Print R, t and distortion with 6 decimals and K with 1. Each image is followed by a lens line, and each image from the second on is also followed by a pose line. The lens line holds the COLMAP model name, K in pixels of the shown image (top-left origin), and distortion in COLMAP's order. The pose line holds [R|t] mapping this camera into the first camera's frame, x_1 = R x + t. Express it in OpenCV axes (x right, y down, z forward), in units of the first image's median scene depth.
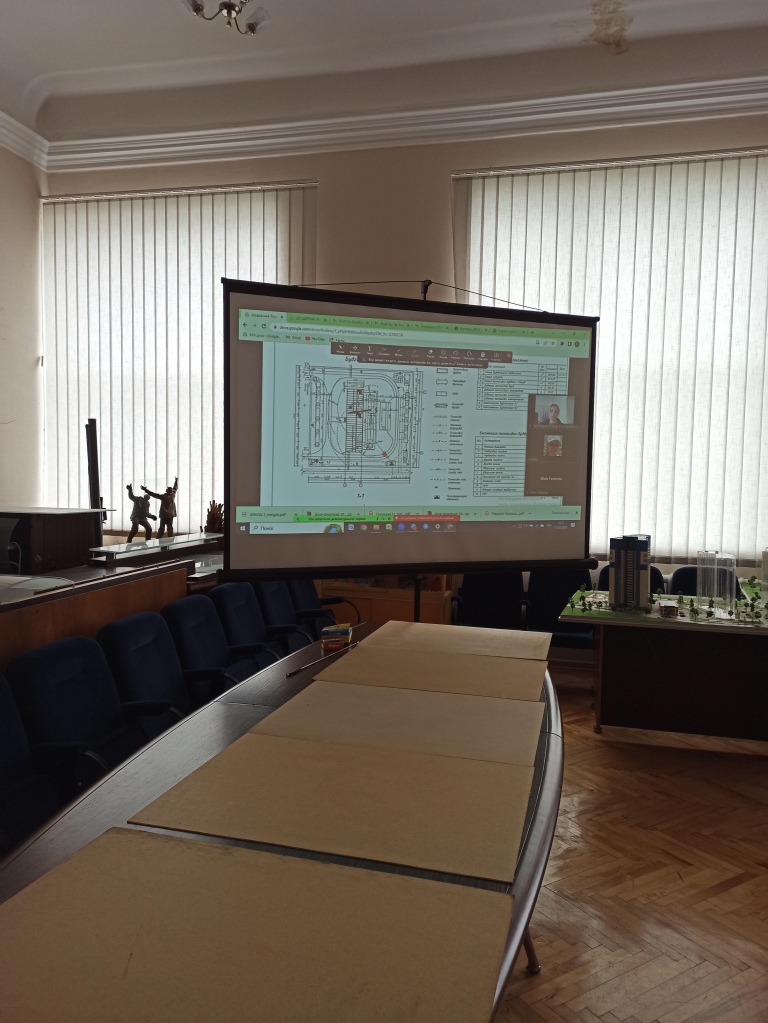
lens RADIAL K [[752.0, 0, 383.7], [0, 752.0, 513.1], [0, 0, 1]] dist [0.070097, -0.062012]
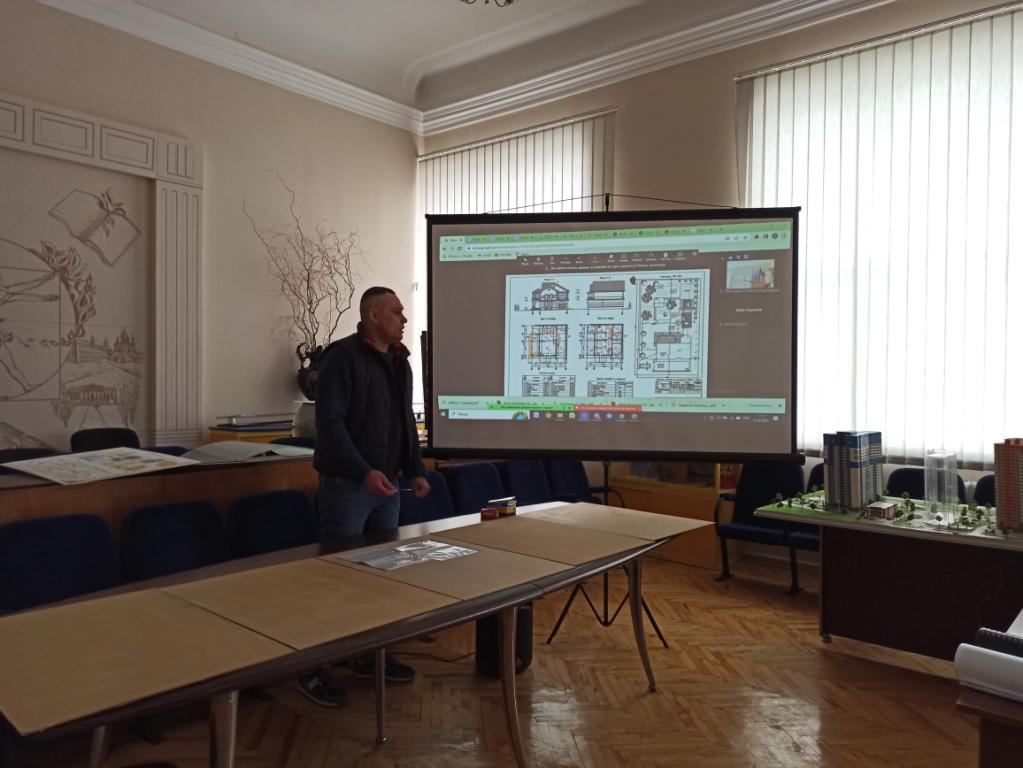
lens RADIAL K [[752.0, 0, 513.6], [0, 752.0, 380.1], [0, 0, 1]] dist [0.070097, -0.062012]
pose [[0.894672, -0.008537, -0.446643, 0.373380], [-0.016033, 0.998560, -0.051201, 0.021208], [0.446437, 0.052969, 0.893246, -0.029489]]
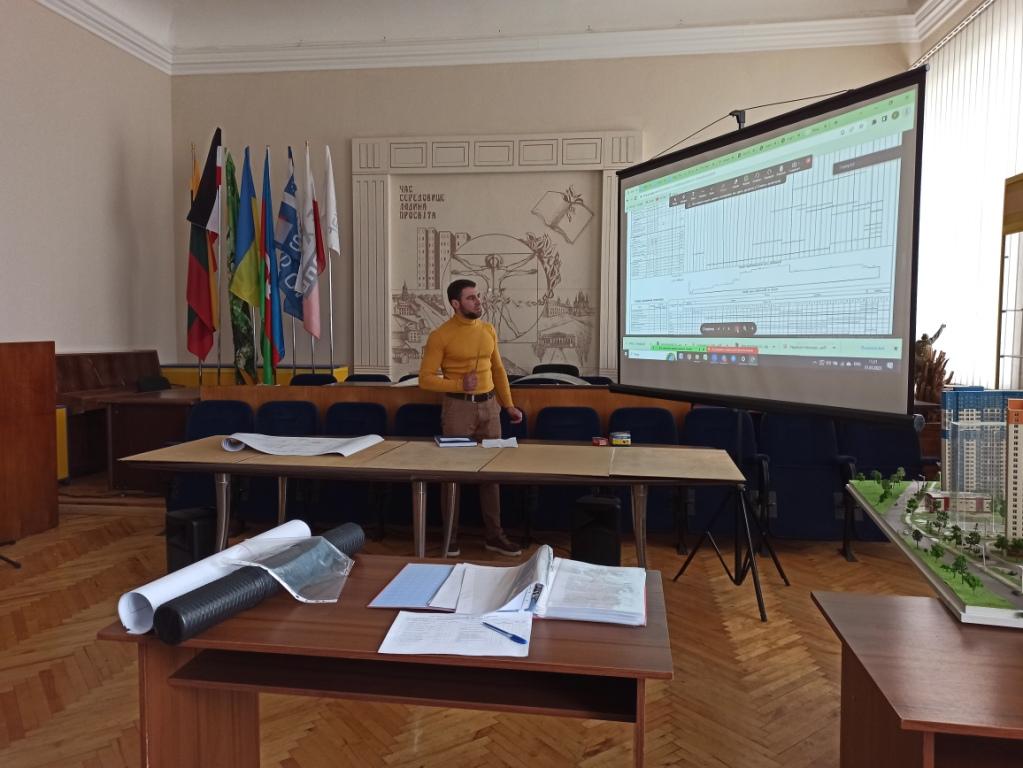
lens RADIAL K [[752.0, 0, 514.0], [0, 752.0, 382.5], [0, 0, 1]] dist [0.070097, -0.062012]
pose [[0.097776, 0.048812, -0.994011, 0.914001], [-0.054119, 0.997579, 0.043664, 0.019102], [0.993736, 0.049525, 0.100181, 0.549438]]
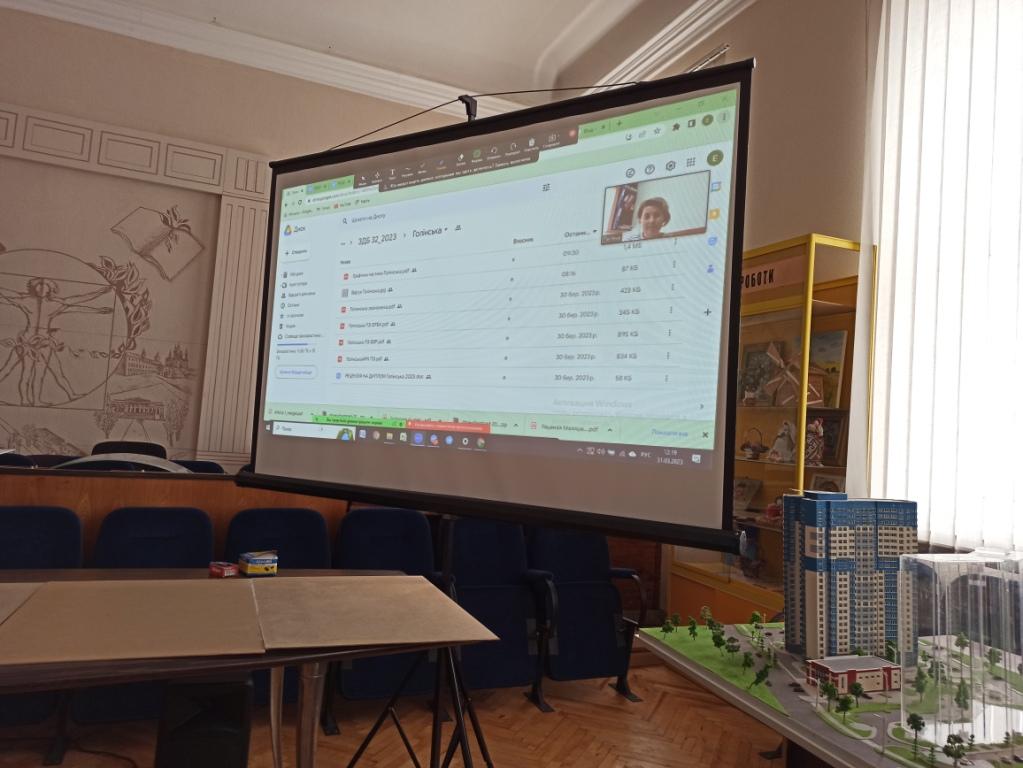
lens RADIAL K [[752.0, 0, 514.6], [0, 752.0, 381.7], [0, 0, 1]] dist [0.070097, -0.062012]
pose [[0.594705, -0.035907, -0.803142, 0.572340], [-0.097235, 0.988456, -0.116192, 0.034715], [0.798042, 0.147193, 0.584348, 0.574399]]
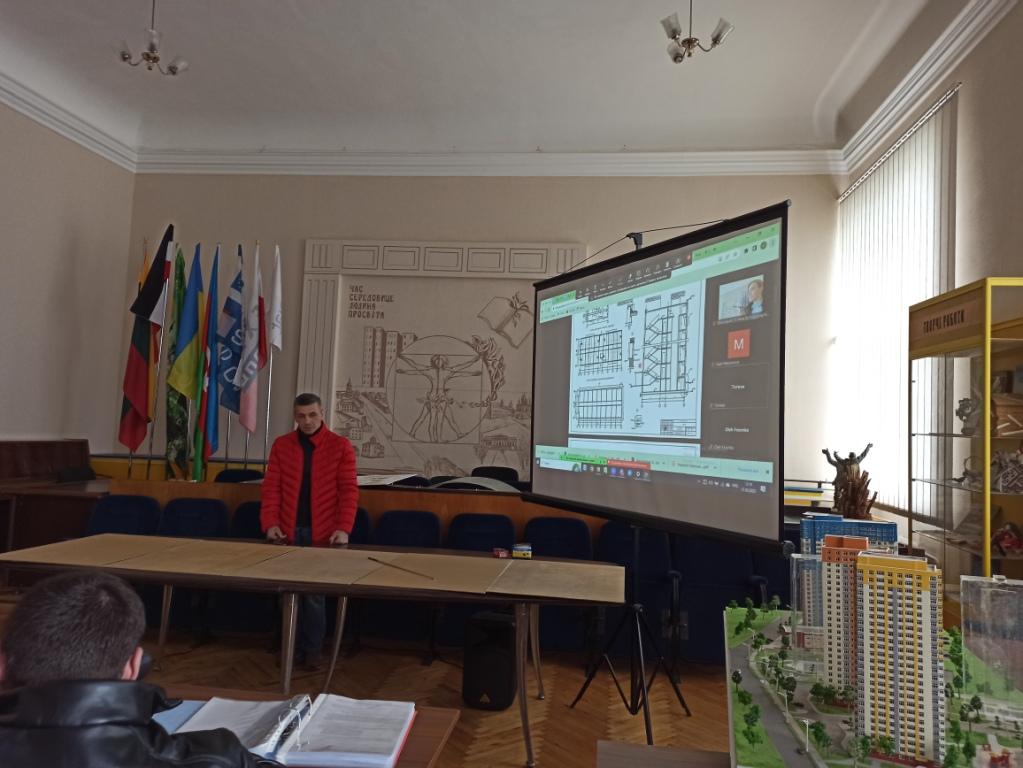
lens RADIAL K [[752.0, 0, 511.9], [0, 752.0, 381.1], [0, 0, 1]] dist [0.070097, -0.062012]
pose [[0.113835, -0.076551, -0.990546, 0.916203], [-0.090983, 0.992034, -0.087122, -0.001287], [0.989325, 0.100040, 0.105963, 0.654476]]
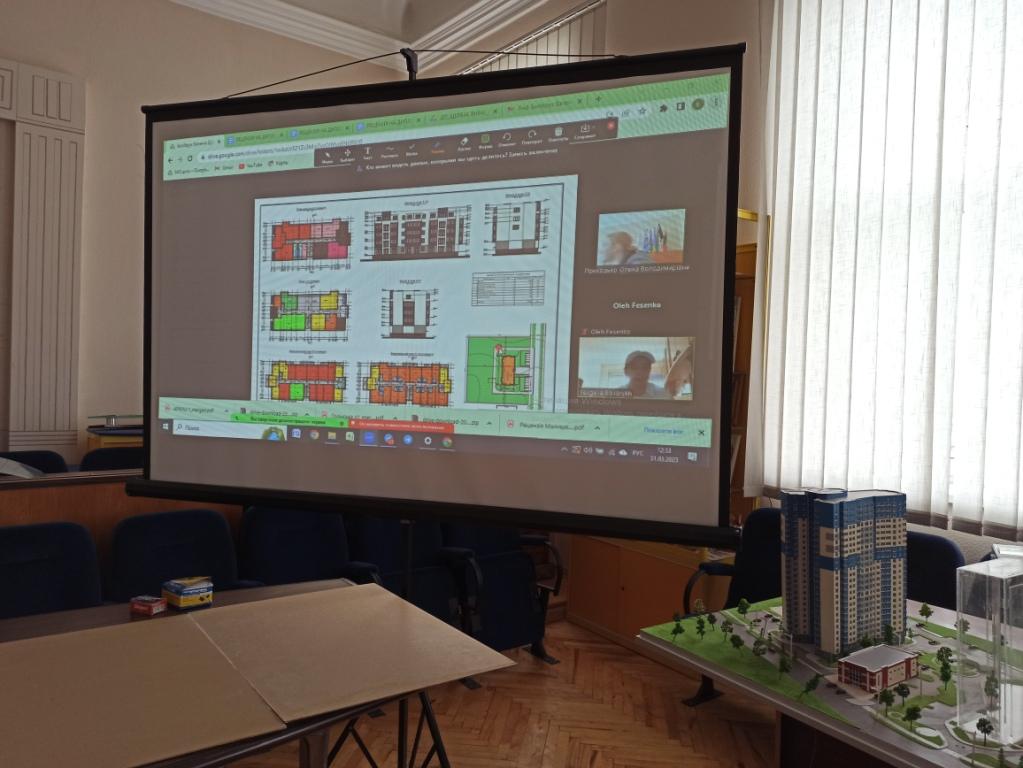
lens RADIAL K [[752.0, 0, 512.4], [0, 752.0, 382.0], [0, 0, 1]] dist [0.070097, -0.062012]
pose [[0.778374, 0.010065, -0.627721, 0.460363], [-0.047591, 0.997940, -0.043012, -0.006478], [0.625995, 0.063353, 0.777249, 0.506916]]
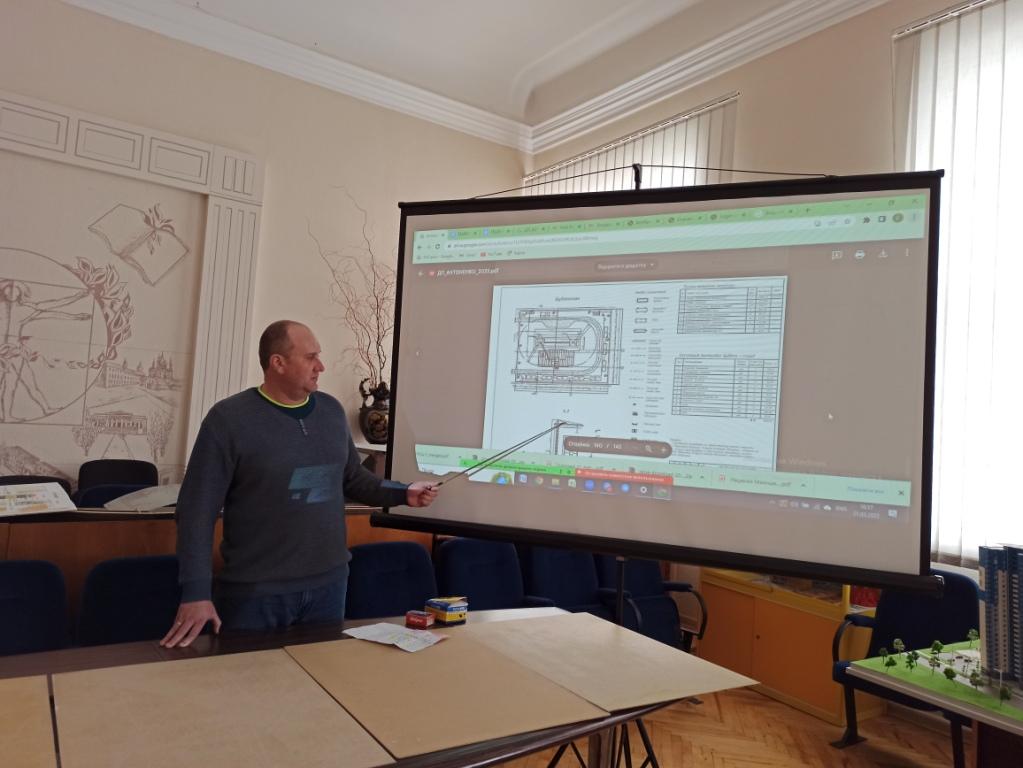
lens RADIAL K [[752.0, 0, 514.3], [0, 752.0, 381.8], [0, 0, 1]] dist [0.070097, -0.062012]
pose [[0.746802, -0.007801, -0.665001, 0.414369], [-0.084879, 0.990636, -0.106940, 0.002584], [0.659608, 0.136307, 0.739147, 0.334614]]
